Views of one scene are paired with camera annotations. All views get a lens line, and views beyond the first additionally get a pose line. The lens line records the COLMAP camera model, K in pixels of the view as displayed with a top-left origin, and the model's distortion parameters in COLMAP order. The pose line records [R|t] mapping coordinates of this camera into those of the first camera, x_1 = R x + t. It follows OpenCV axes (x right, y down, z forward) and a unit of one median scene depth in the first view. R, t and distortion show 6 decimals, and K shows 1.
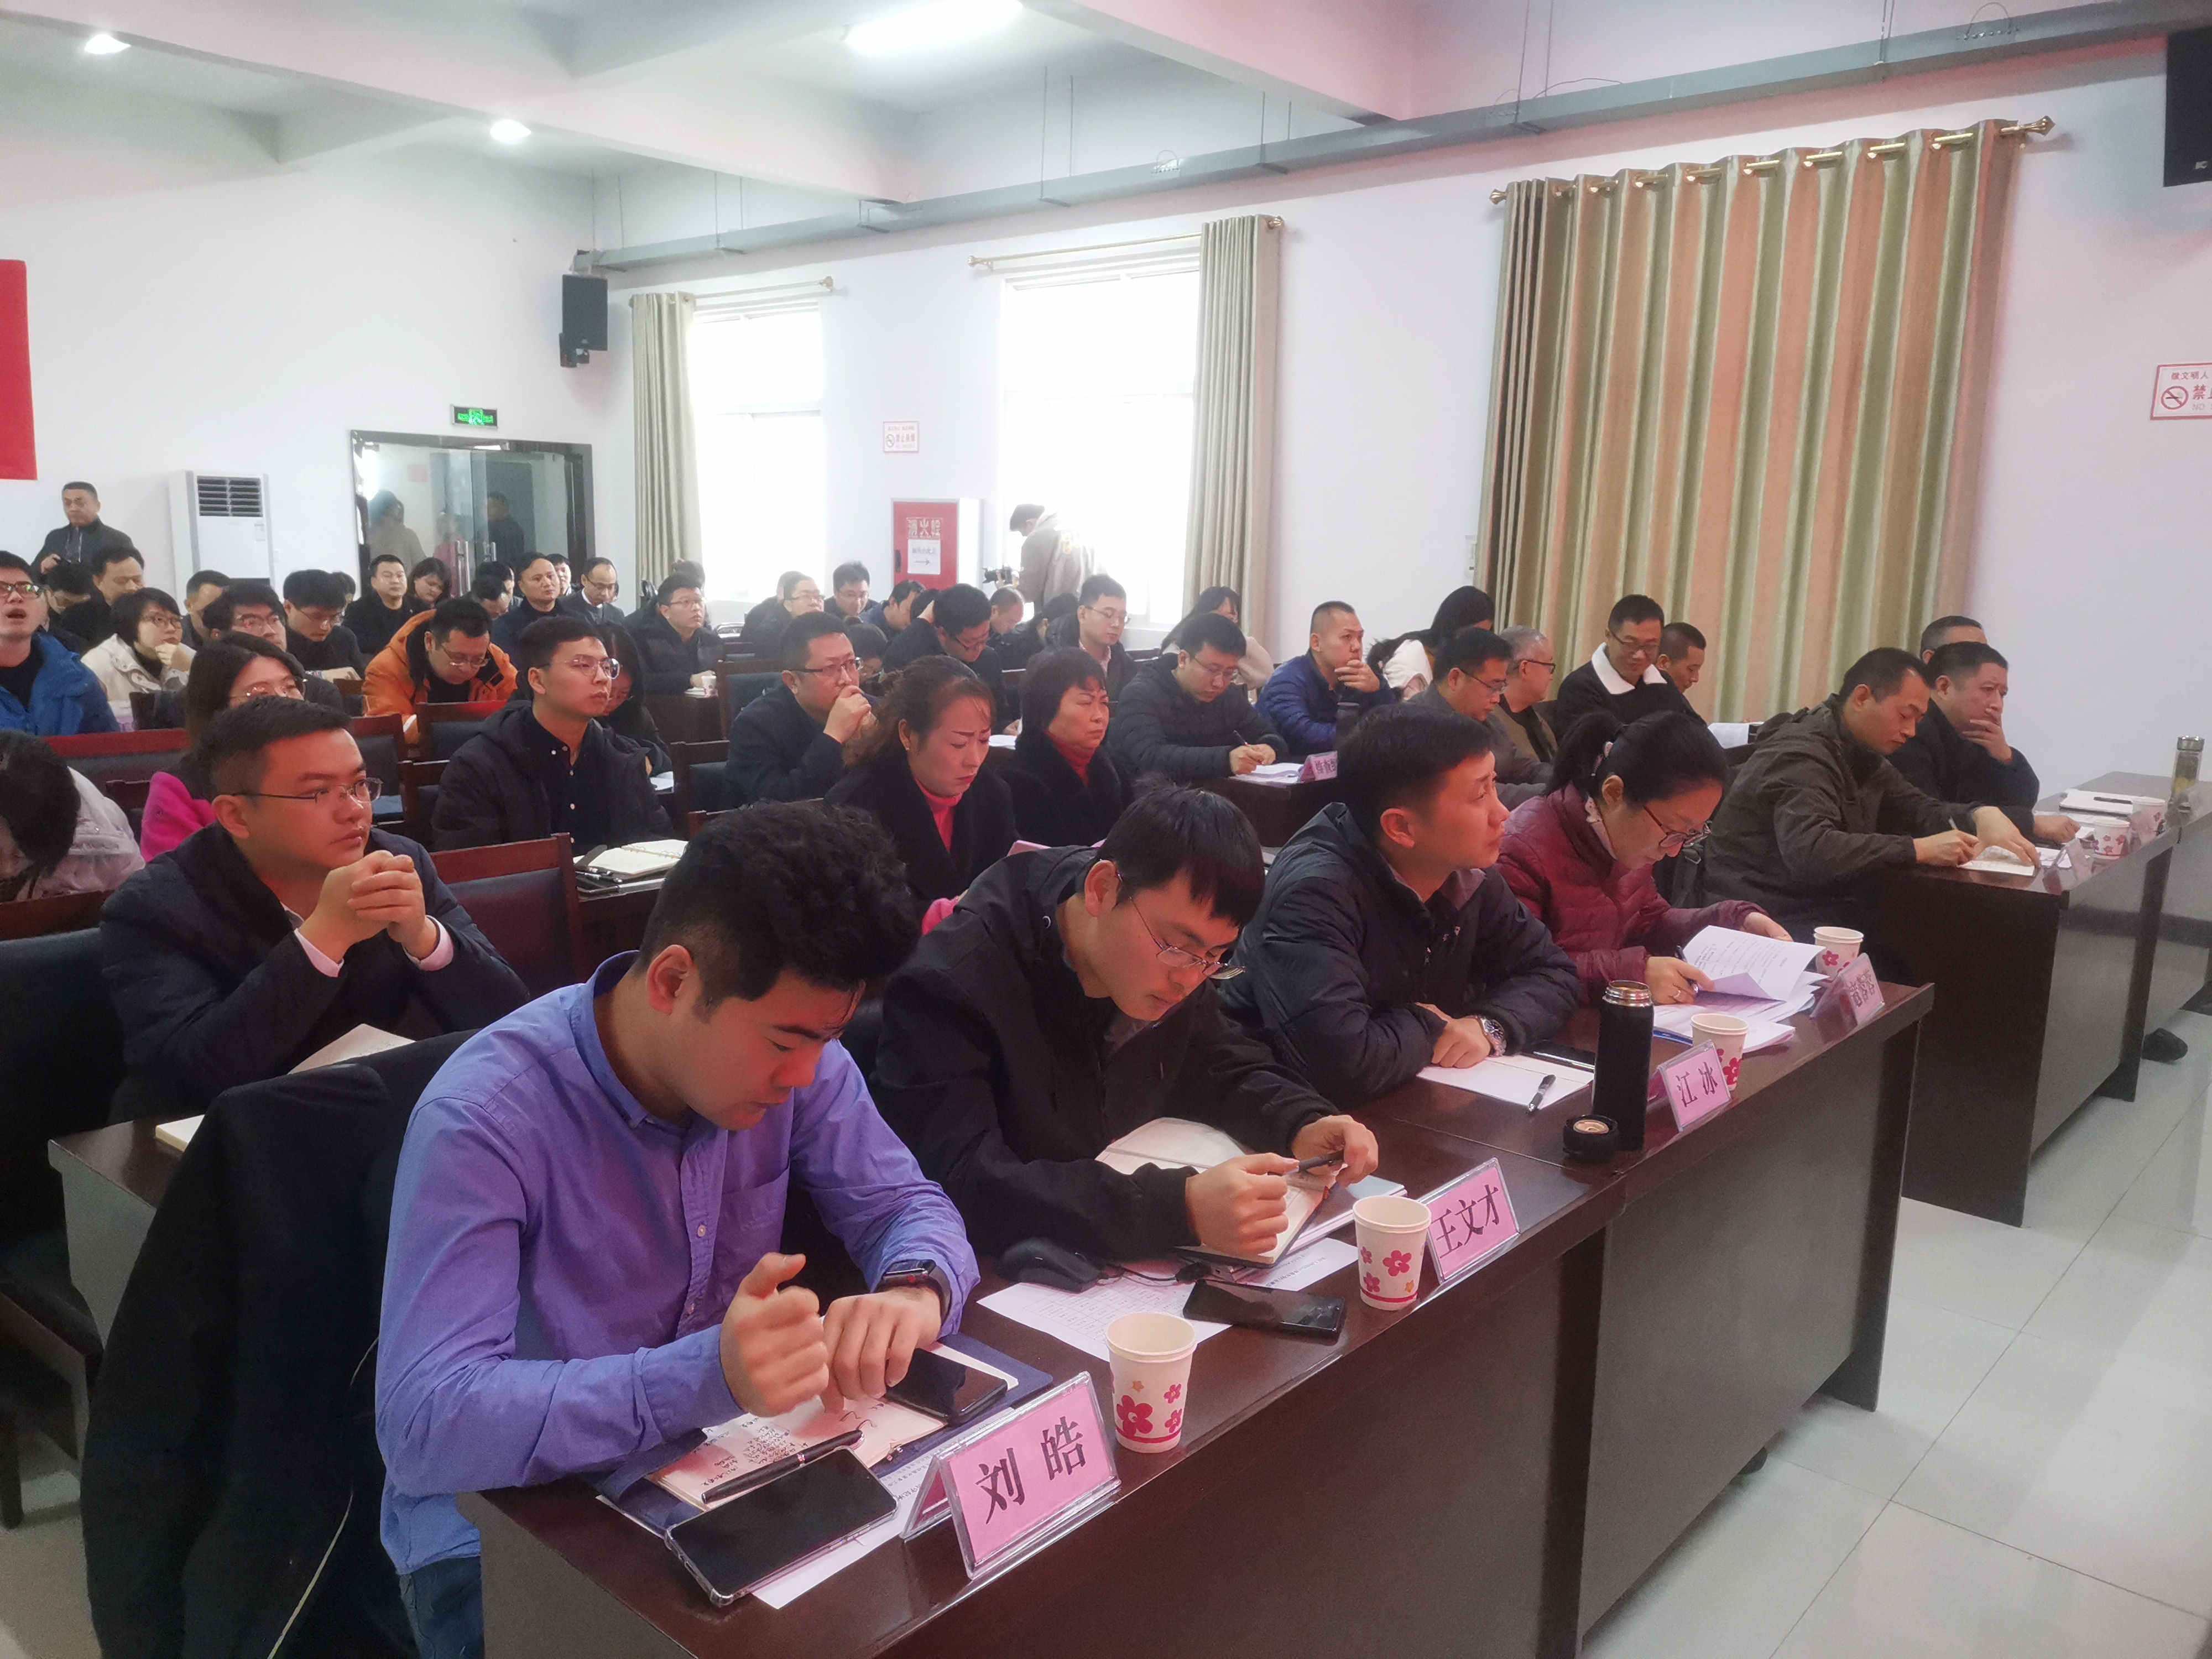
lens RADIAL K [[1662.5, 0, 1106.0], [0, 1662.5, 829.5], [0, 0, 1]] dist [0.061278, 0.000036]
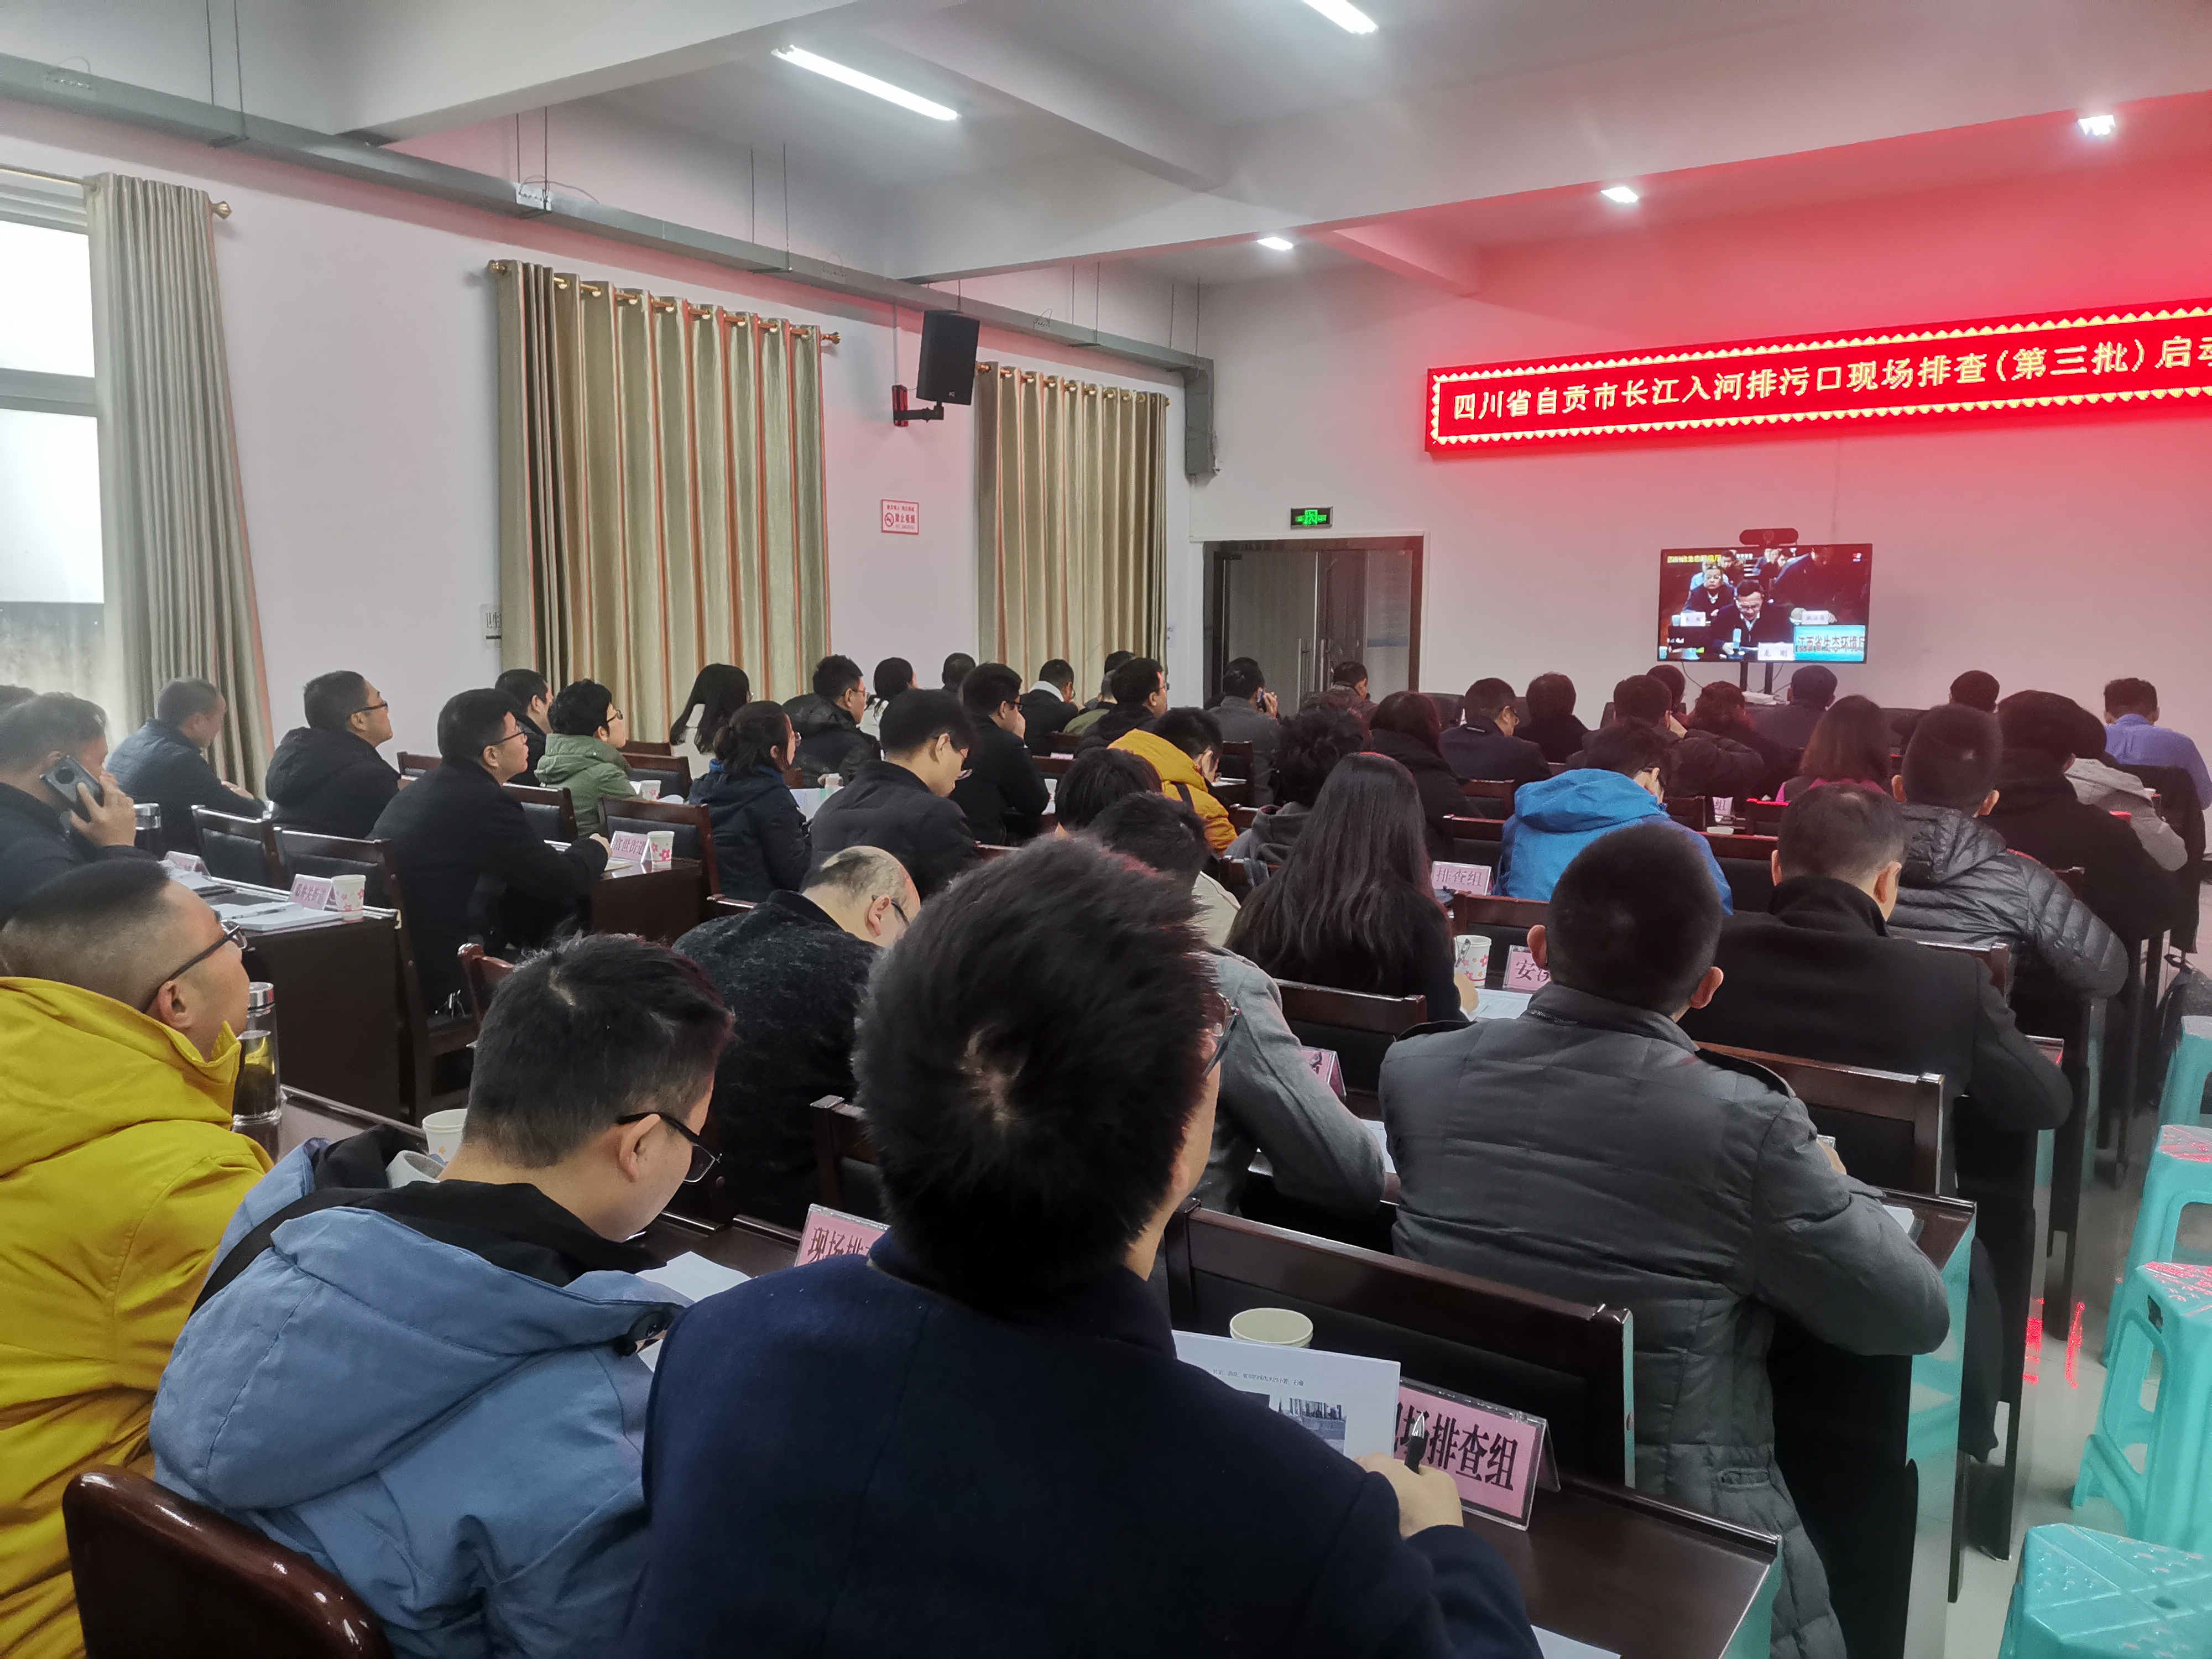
lens RADIAL K [[1662.5, 0, 1106.0], [0, 1662.5, 829.5], [0, 0, 1]] dist [0.061278, 0.000036]
pose [[-0.093813, -0.155833, 0.983318, -1.074356], [0.169872, 0.970686, 0.170038, -0.203725], [-0.980991, 0.182990, -0.064592, 0.977566]]
